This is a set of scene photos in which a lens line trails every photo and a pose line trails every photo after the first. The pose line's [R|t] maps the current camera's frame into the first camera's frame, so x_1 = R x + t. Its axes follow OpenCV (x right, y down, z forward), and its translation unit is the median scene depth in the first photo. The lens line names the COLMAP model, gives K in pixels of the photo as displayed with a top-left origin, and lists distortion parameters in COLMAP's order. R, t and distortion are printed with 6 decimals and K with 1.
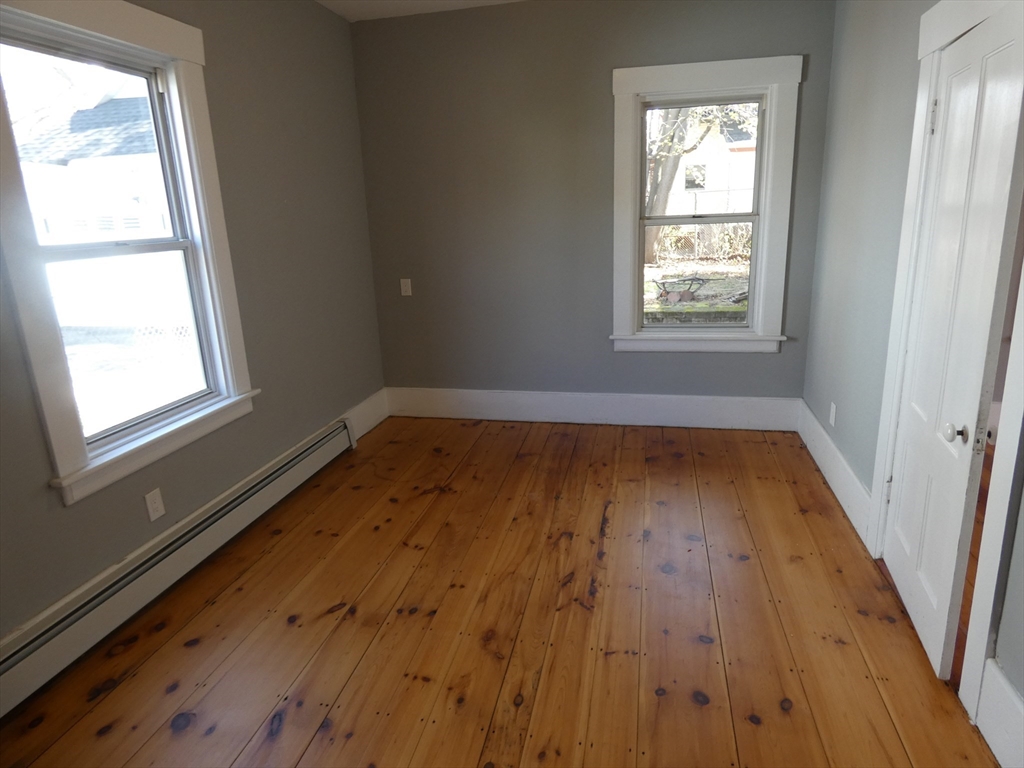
lens RADIAL K [[611.8, 0, 519.5], [0, 611.8, 379.7], [0, 0, 1]] dist [0.000371, 0.000453]
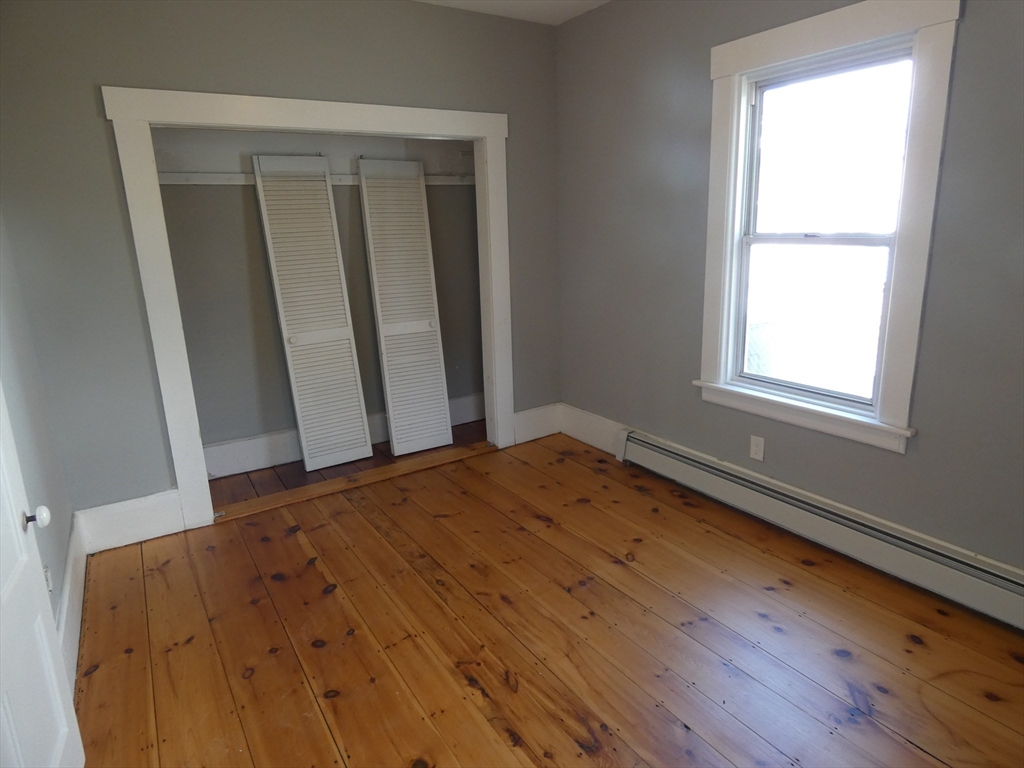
lens RADIAL K [[611.8, 0, 519.5], [0, 611.8, 379.7], [0, 0, 1]] dist [0.000371, 0.000453]
pose [[-0.699192, 0.238566, -0.673956, 0.560010], [-0.129113, 0.885048, 0.447236, -0.426318], [0.703178, 0.399721, -0.588017, 1.405635]]
